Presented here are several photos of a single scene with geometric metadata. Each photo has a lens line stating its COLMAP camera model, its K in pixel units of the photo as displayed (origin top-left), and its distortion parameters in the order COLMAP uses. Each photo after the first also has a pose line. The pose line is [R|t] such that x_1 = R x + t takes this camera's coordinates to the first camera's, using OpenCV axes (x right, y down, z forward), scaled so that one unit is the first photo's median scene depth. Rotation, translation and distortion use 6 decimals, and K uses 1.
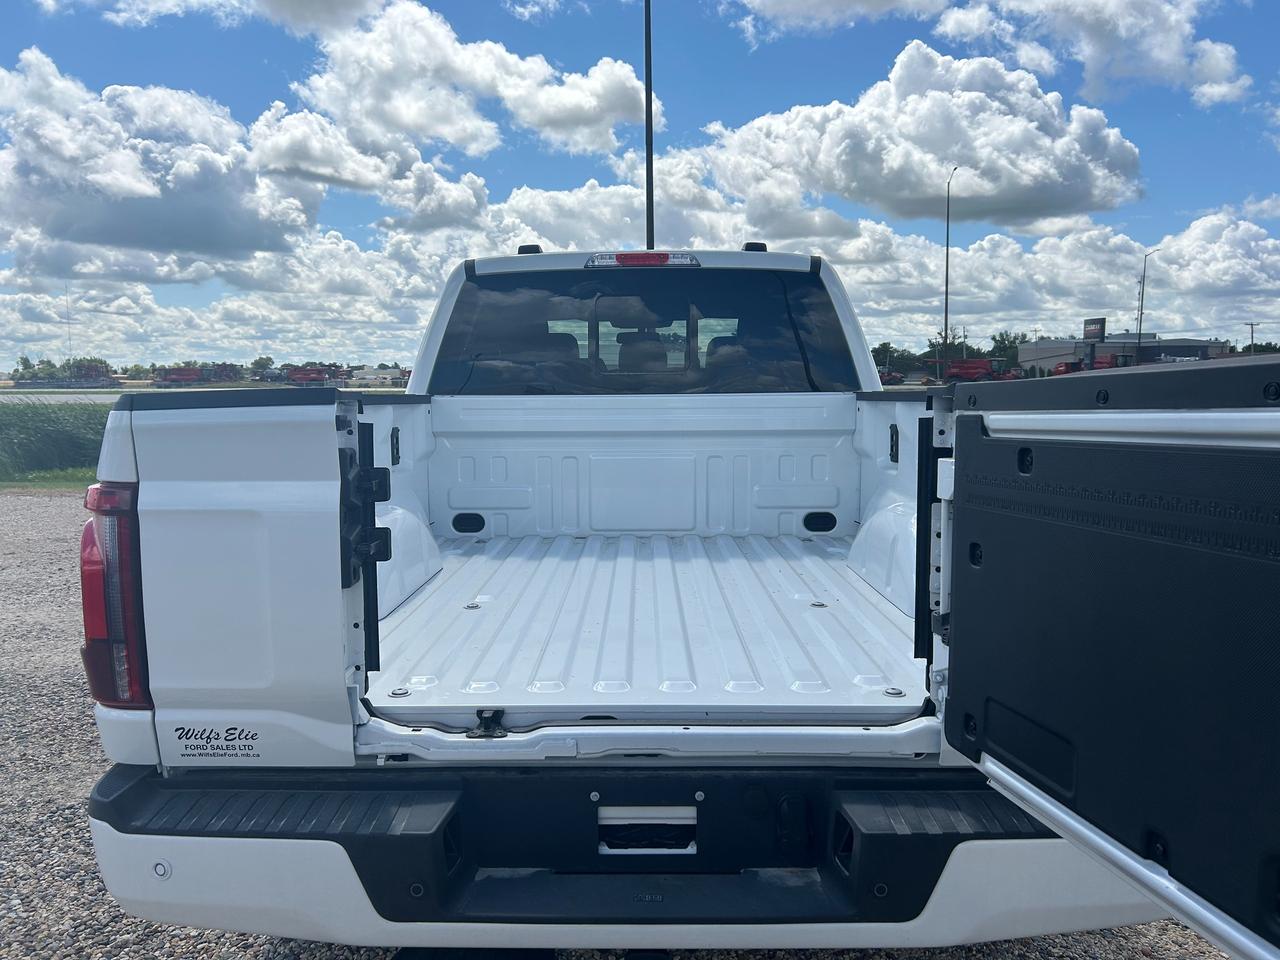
lens RADIAL K [[965.7, 0, 633.9], [0, 965.7, 482.8], [0, 0, 1]] dist [-0.001079, -0.011854]
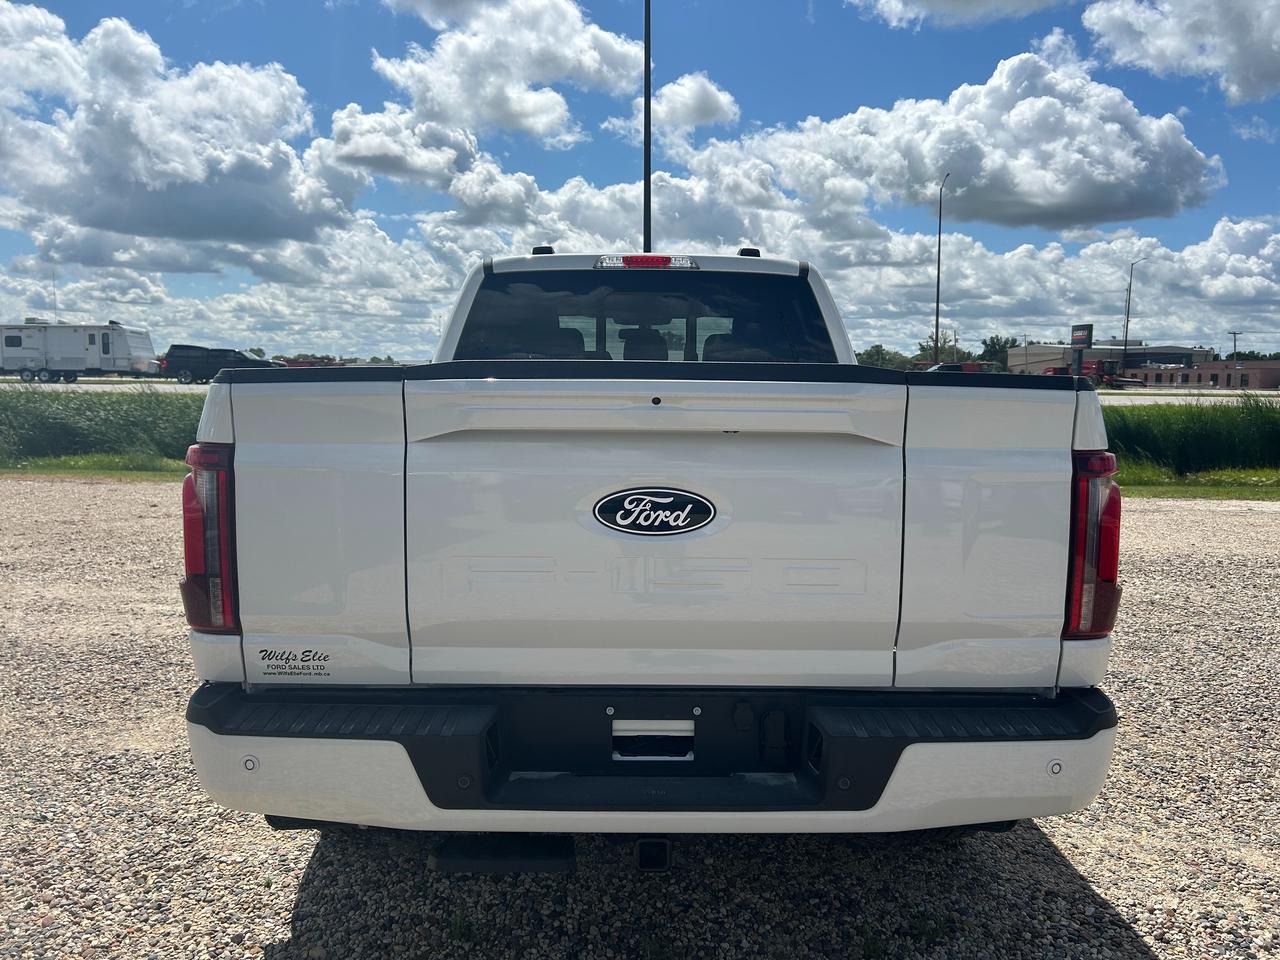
lens RADIAL K [[992.2, 0, 640.0], [0, 992.2, 480.0], [0, 0, 1]] dist [0.007305, -0.005536]
pose [[0.999754, 0.015031, 0.016307, -0.016832], [-0.014924, 0.999866, -0.006700, 0.027216], [-0.016405, 0.006455, 0.999845, -0.147021]]
